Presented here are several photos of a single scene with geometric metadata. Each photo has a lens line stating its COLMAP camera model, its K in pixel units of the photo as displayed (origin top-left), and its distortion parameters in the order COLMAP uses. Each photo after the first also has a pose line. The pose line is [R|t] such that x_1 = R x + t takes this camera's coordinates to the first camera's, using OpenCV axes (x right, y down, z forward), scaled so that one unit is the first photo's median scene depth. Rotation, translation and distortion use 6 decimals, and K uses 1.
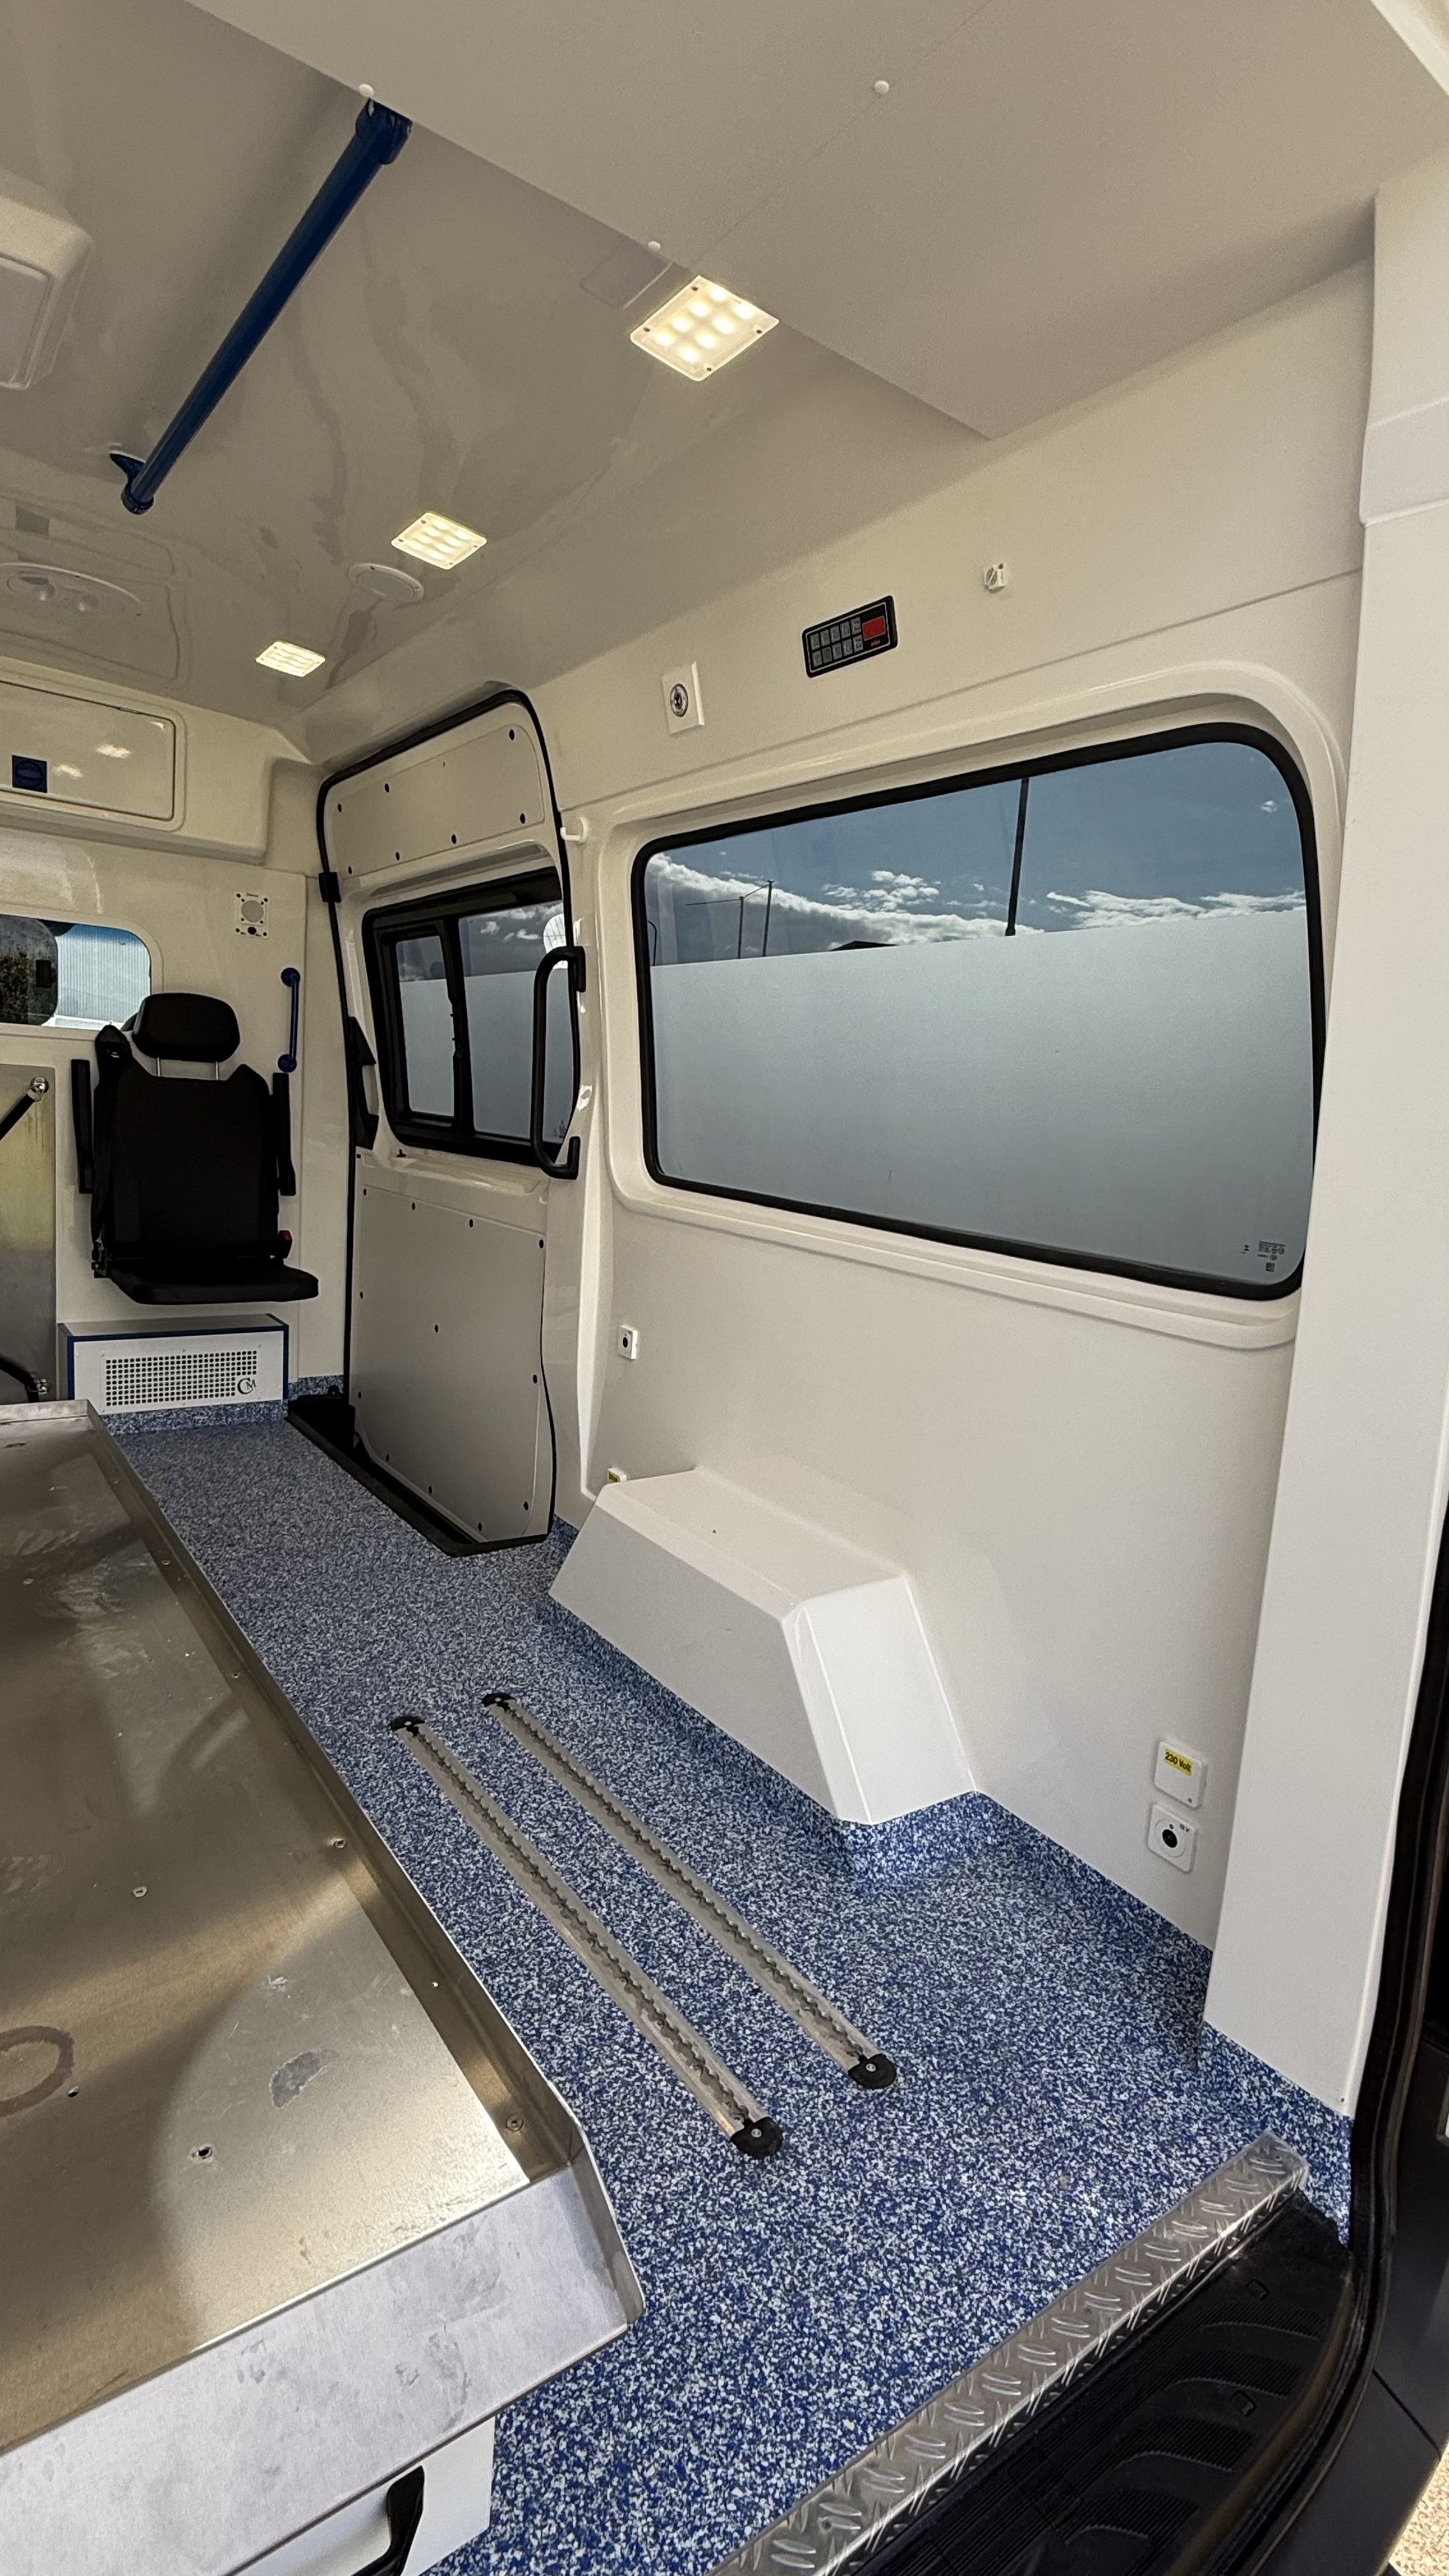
lens RADIAL K [[1236.7, 0, 731.3], [0, 1236.7, 1285.5], [0, 0, 1]] dist [0.000125, -0.000490]
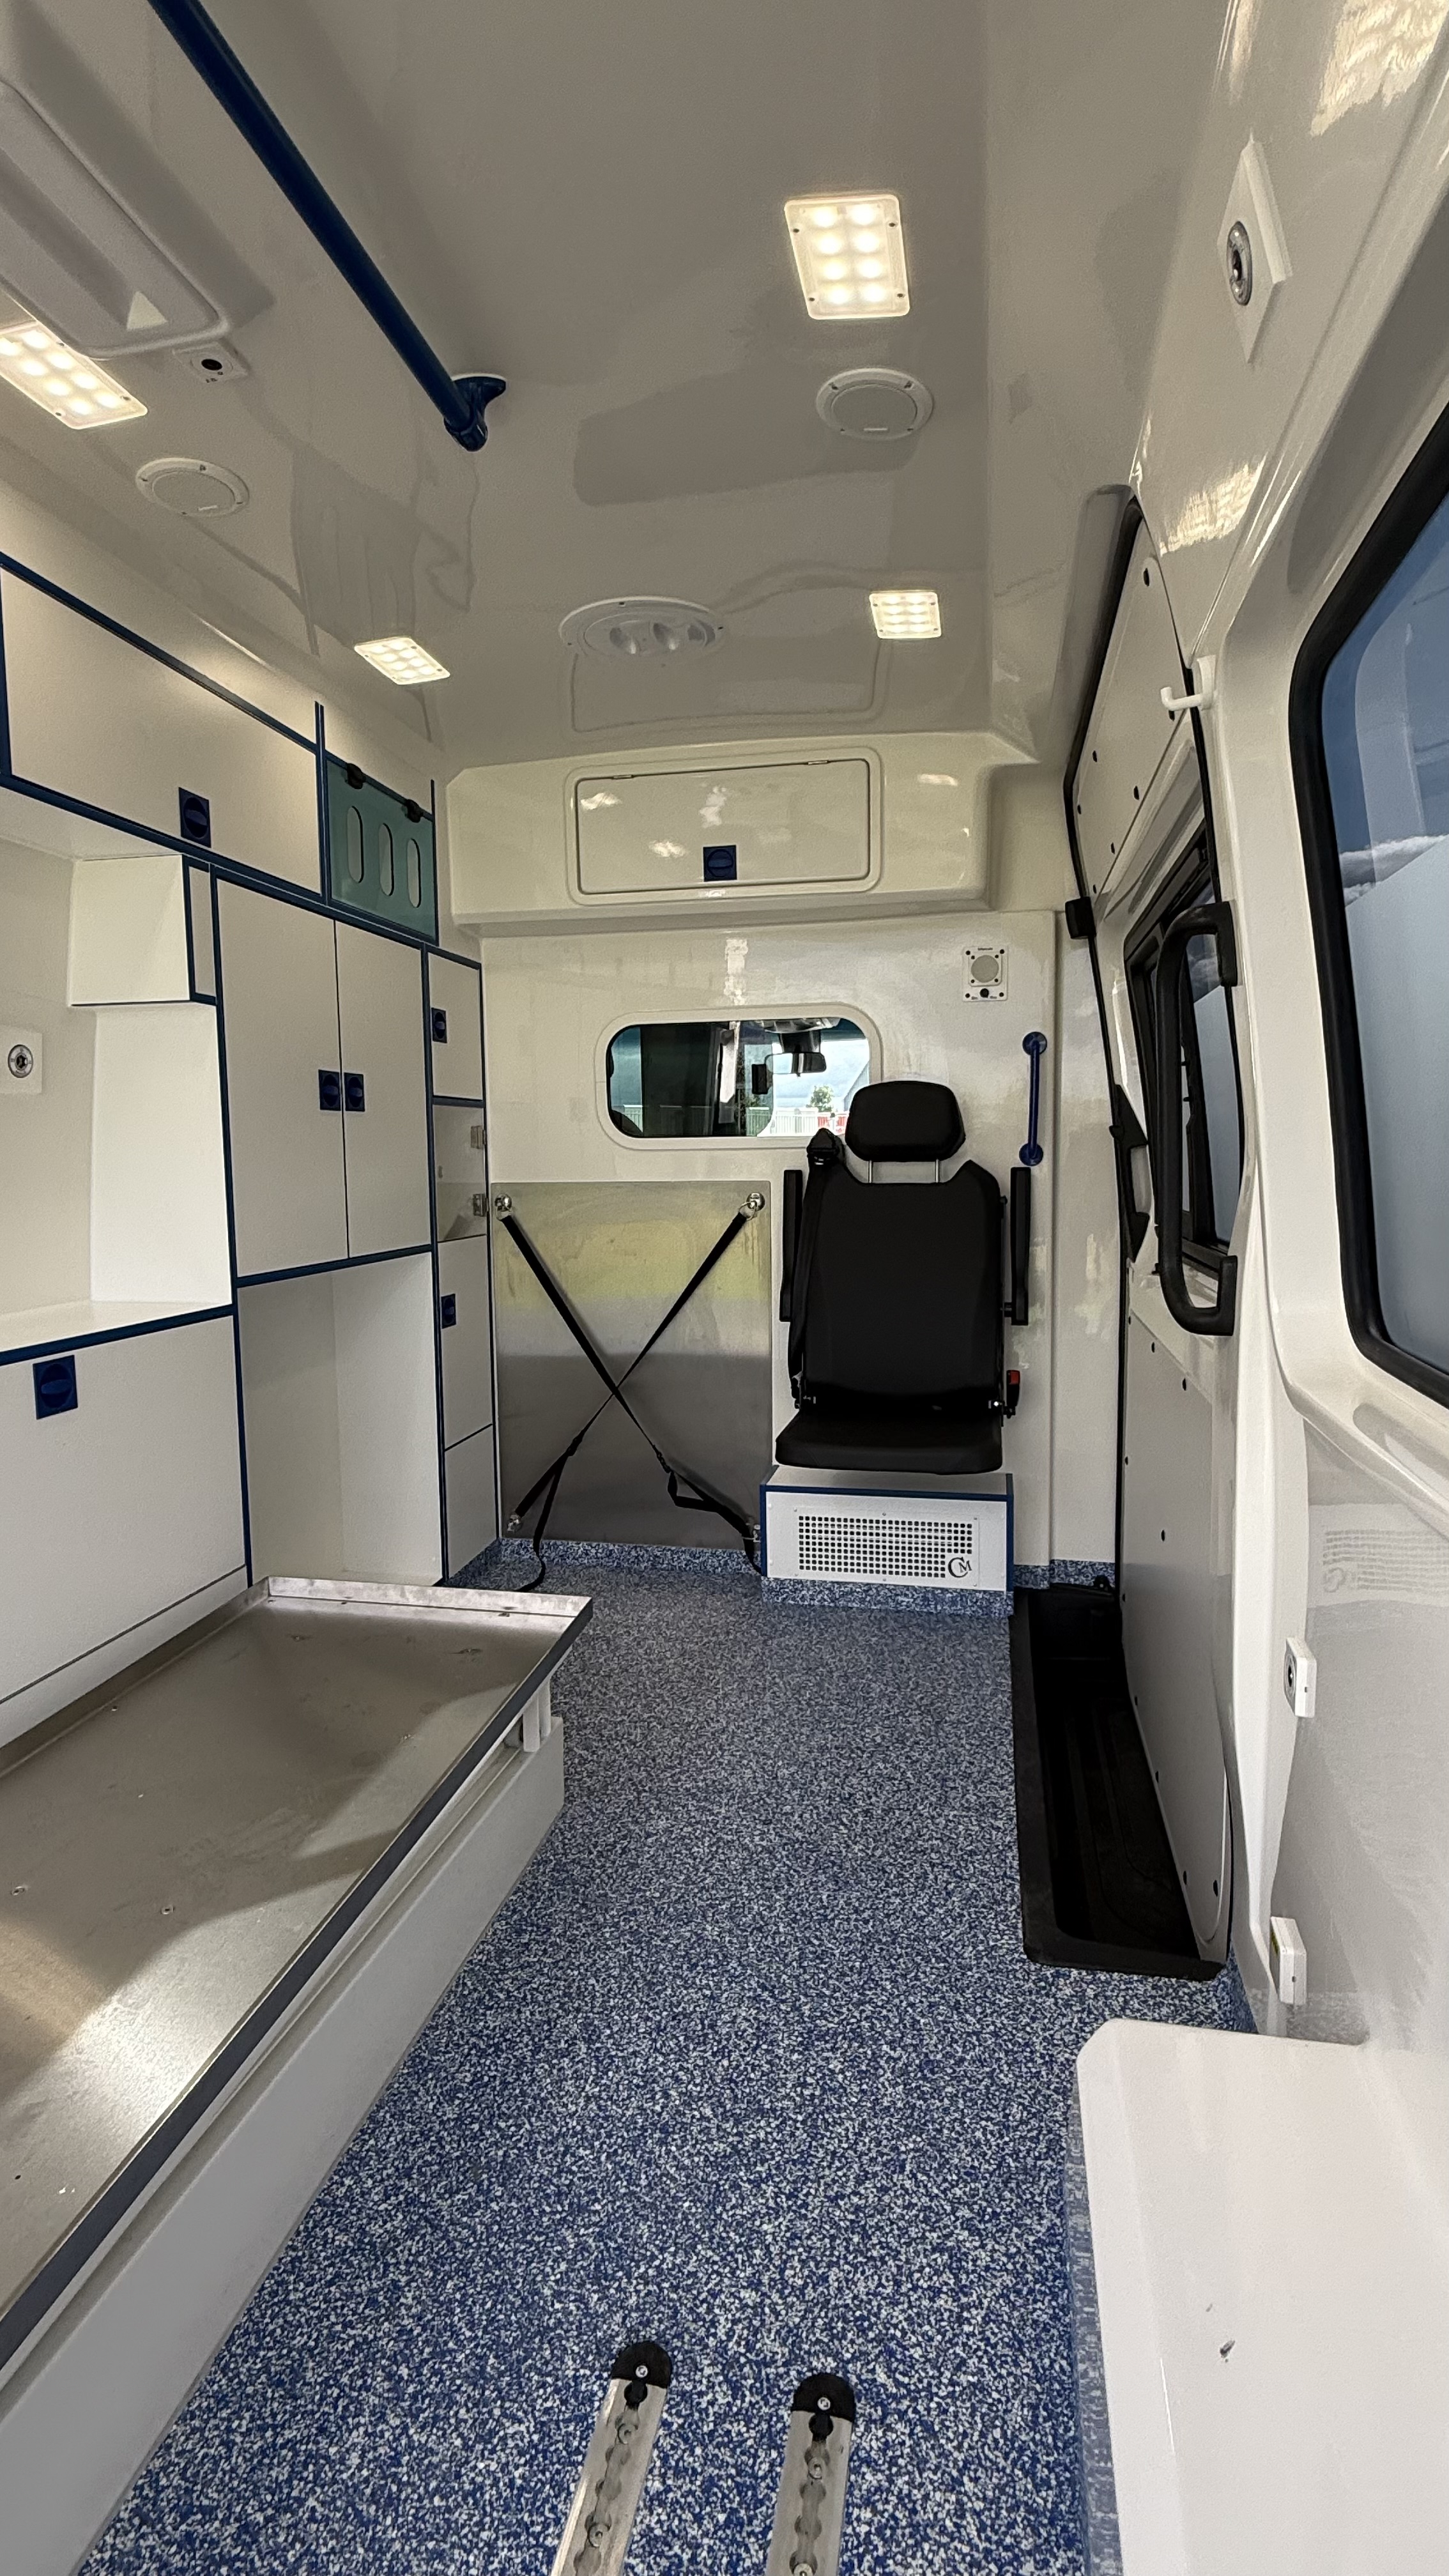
lens RADIAL K [[1236.7, 0, 723.7], [0, 1236.7, 1284.6], [0, 0, 1]] dist [0.000125, -0.000490]
pose [[0.668424, -0.000024, -0.743780, 0.148800], [-0.052053, 0.997547, -0.046811, -0.086624], [0.741957, 0.070005, 0.666783, 0.577007]]
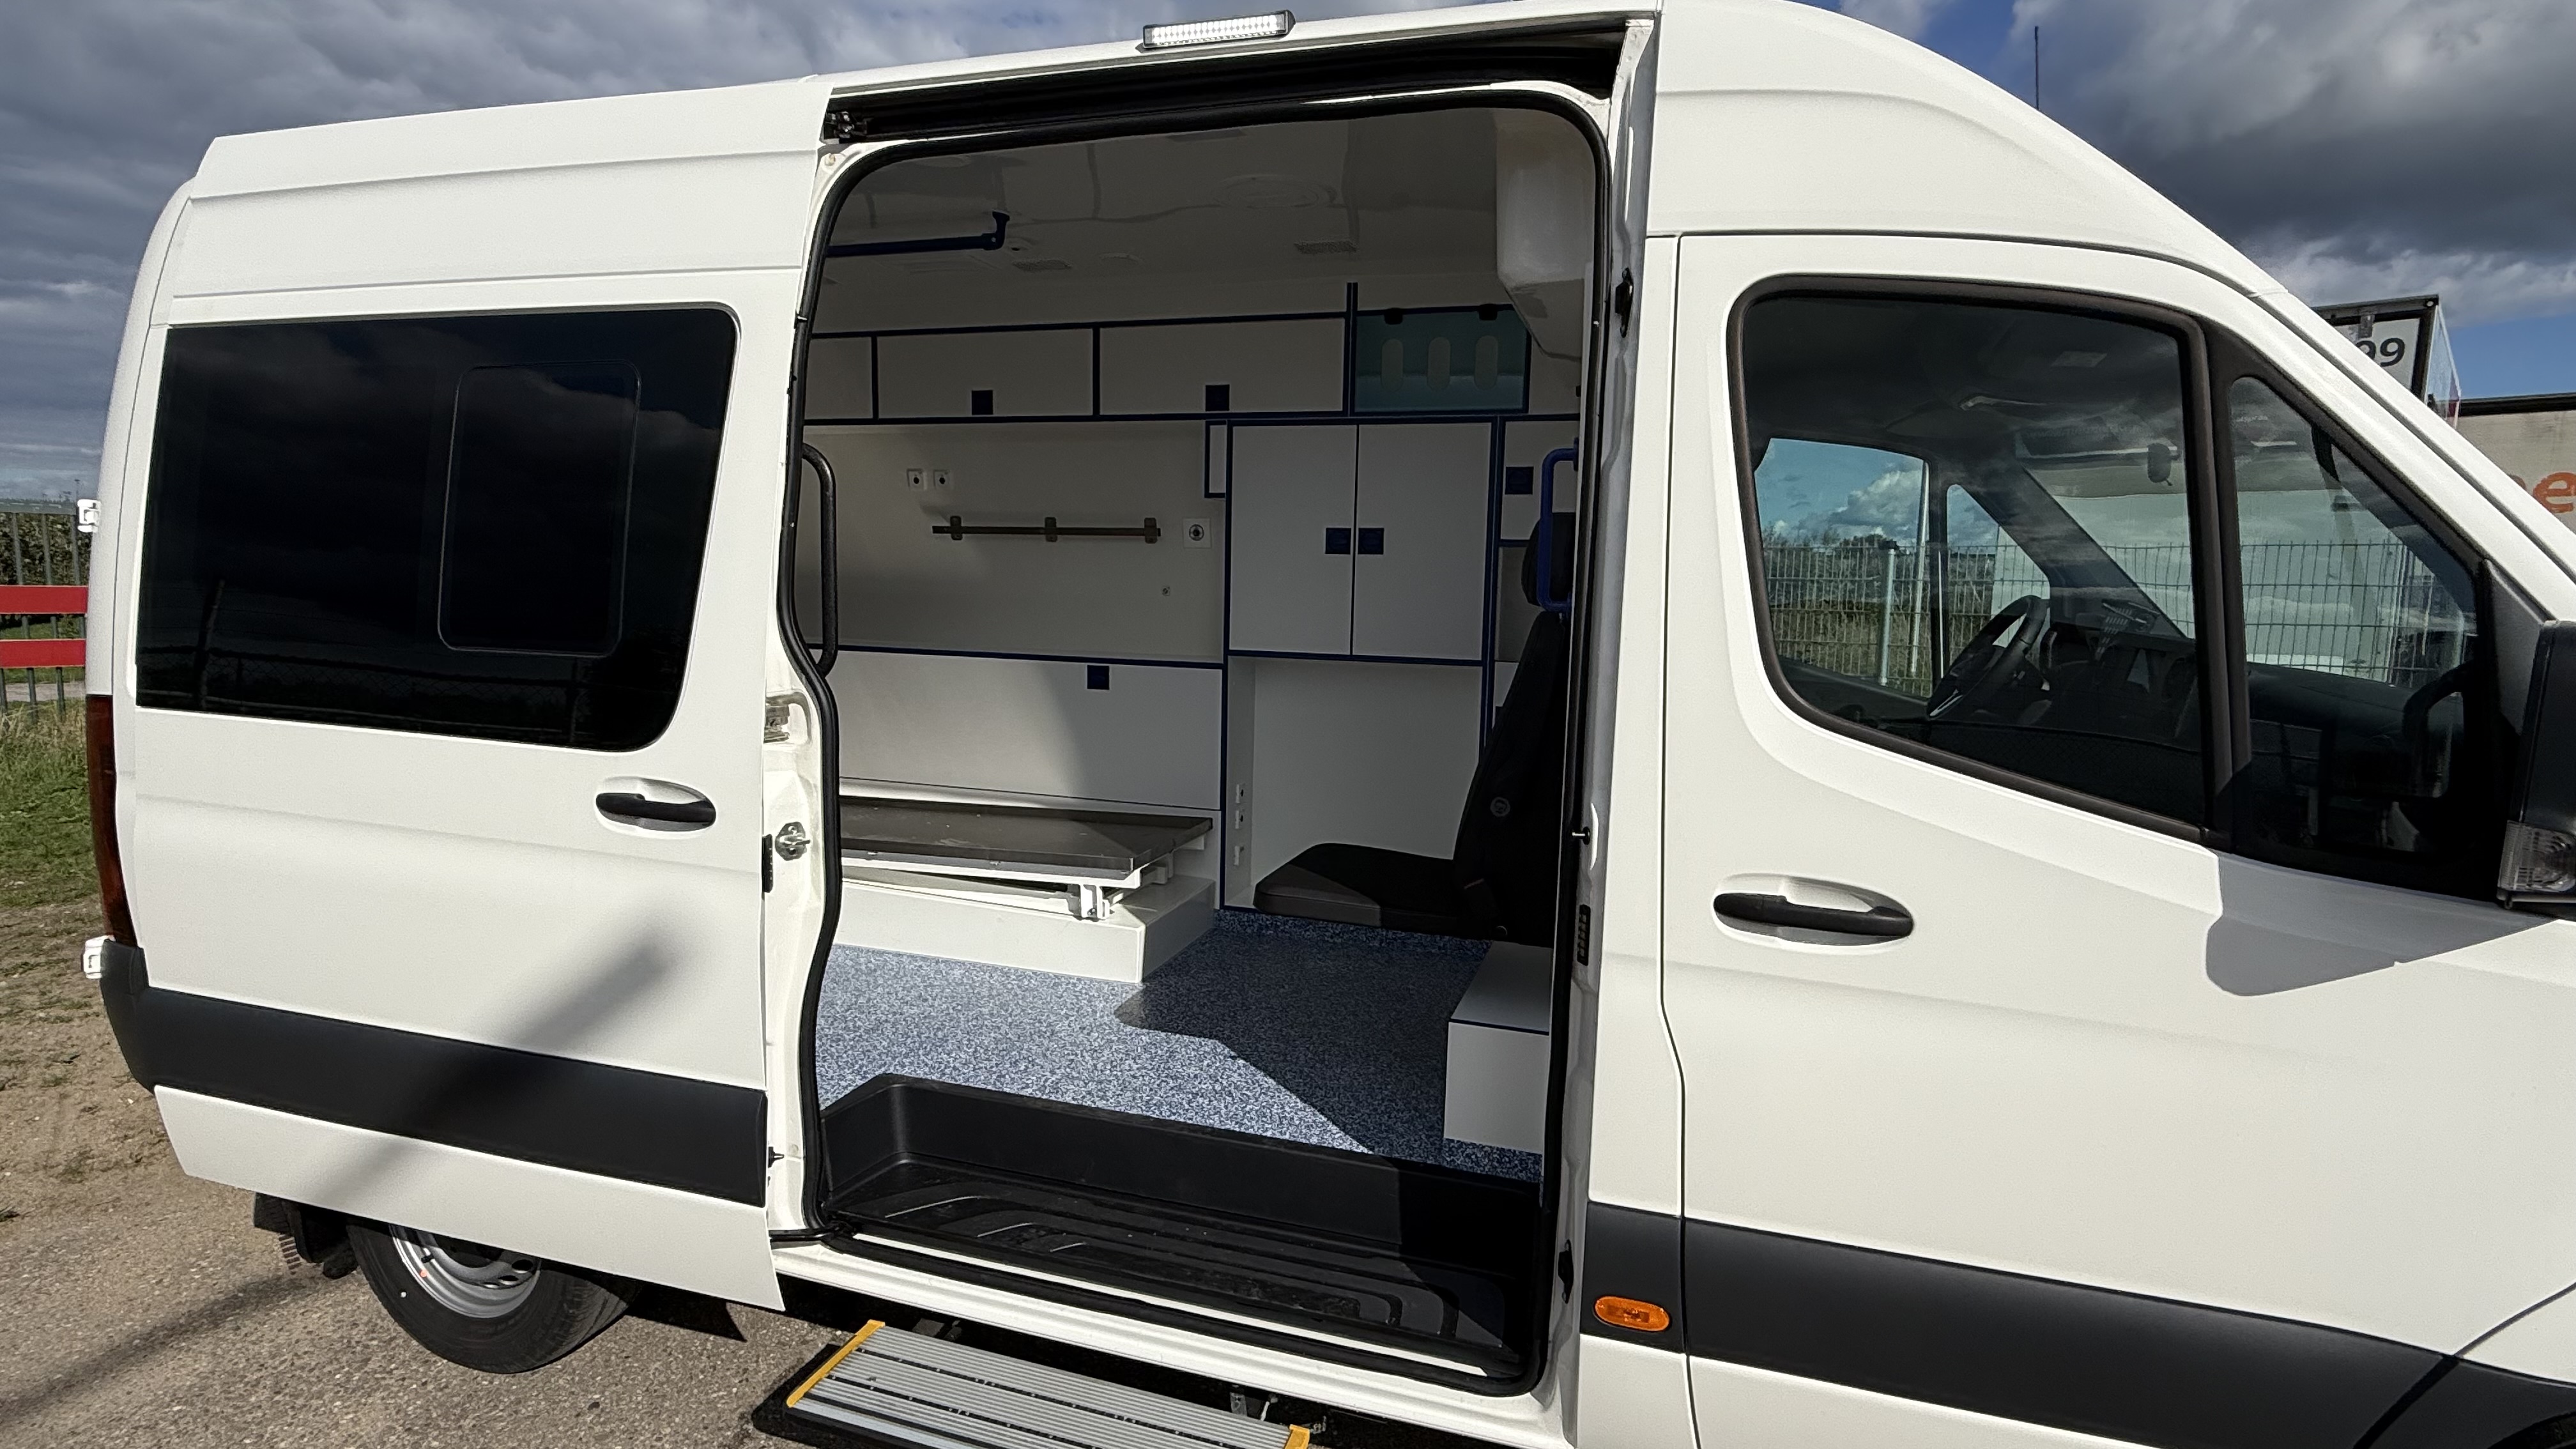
lens RADIAL K [[1236.7, 0, 1287.4], [0, 1236.7, 722.0], [0, 0, 1]] dist [0.000125, -0.000490]
pose [[-0.804330, -0.023917, -0.593701, 0.128411], [-0.169993, 0.966687, 0.191359, -0.355586], [0.569347, 0.254840, -0.781601, 2.308898]]
